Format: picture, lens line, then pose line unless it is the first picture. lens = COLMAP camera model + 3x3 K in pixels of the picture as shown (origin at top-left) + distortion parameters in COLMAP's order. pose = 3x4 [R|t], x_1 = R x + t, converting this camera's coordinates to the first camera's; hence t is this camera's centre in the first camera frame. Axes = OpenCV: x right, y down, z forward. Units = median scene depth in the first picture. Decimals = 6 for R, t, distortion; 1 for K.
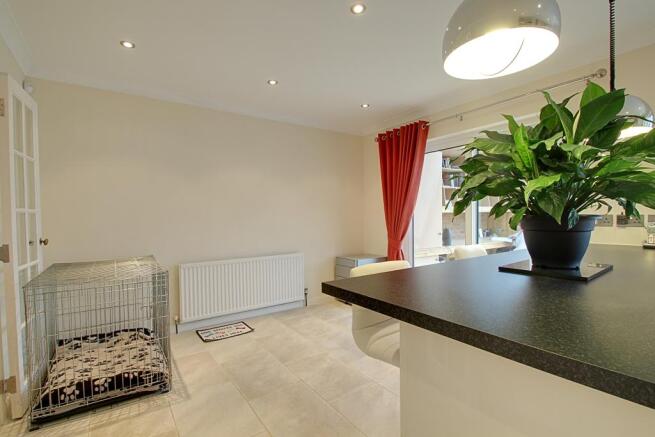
lens RADIAL K [[302.8, 0, 329.3], [0, 302.8, 222.4], [0, 0, 1]] dist [0.001203, -0.000138]
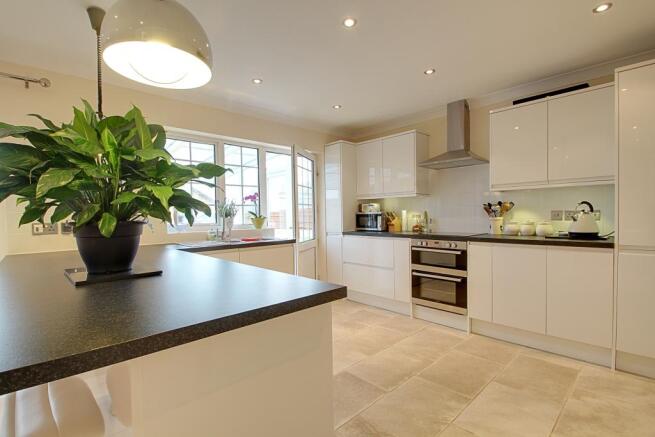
lens RADIAL K [[307.6, 0, 323.6], [0, 307.6, 218.5], [0, 0, 1]] dist [-0.001277, -0.000129]
pose [[-0.142869, 0.003914, 0.989734, -0.380557], [0.040325, 0.999185, 0.001870, -0.007225], [-0.988920, 0.040178, -0.142910, 0.401764]]
